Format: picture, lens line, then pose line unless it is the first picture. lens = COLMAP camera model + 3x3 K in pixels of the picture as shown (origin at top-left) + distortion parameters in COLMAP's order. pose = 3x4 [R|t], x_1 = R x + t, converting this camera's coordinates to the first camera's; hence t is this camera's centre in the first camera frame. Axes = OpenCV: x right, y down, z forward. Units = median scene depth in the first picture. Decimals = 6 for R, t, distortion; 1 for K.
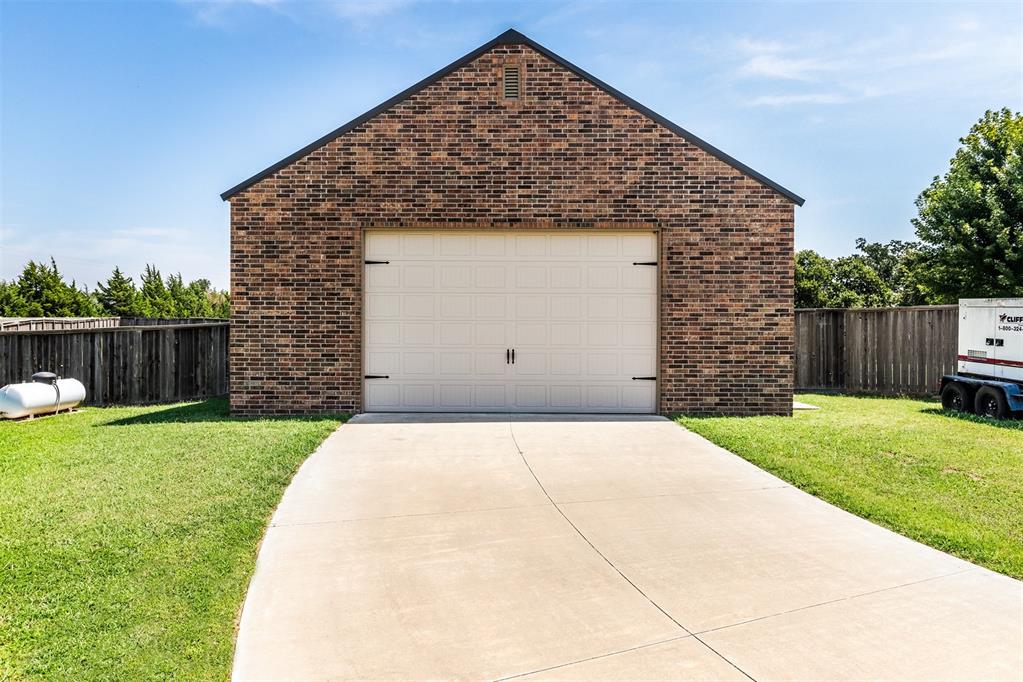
lens RADIAL K [[673.0, 0, 507.1], [0, 673.0, 321.8], [0, 0, 1]] dist [0.000913, -0.000978]
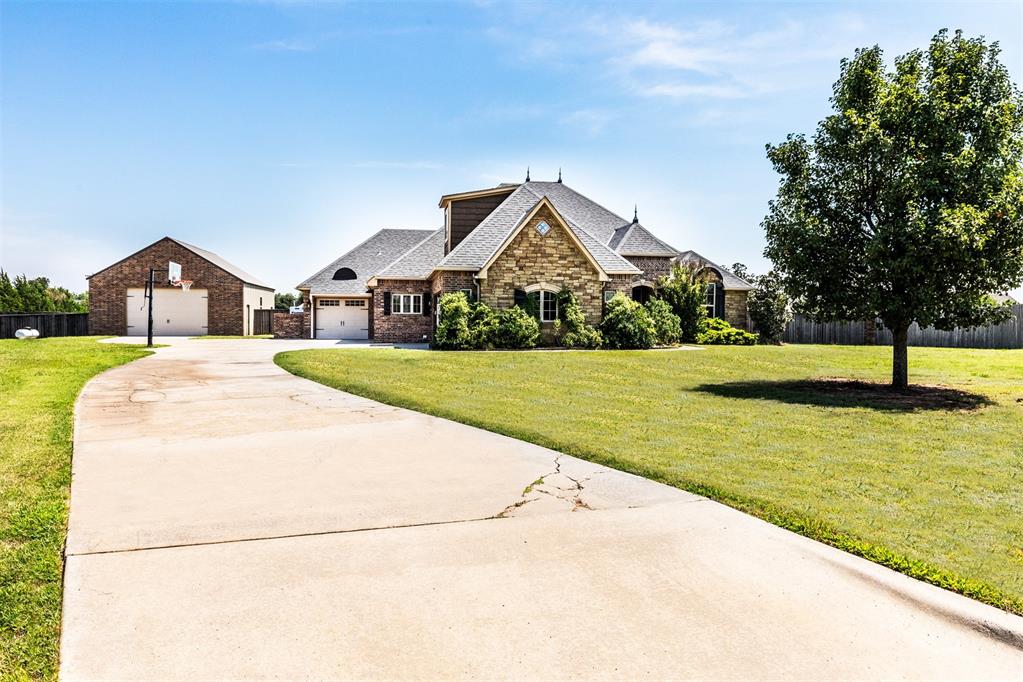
lens RADIAL K [[729.3, 0, 511.5], [0, 729.3, 341.0], [0, 0, 1]] dist [0.008203, 0.000416]
pose [[0.986944, -0.001880, 0.161055, 1.285492], [-0.002963, 0.999551, 0.029825, 0.034060], [-0.161038, -0.029913, 0.986495, -3.480676]]
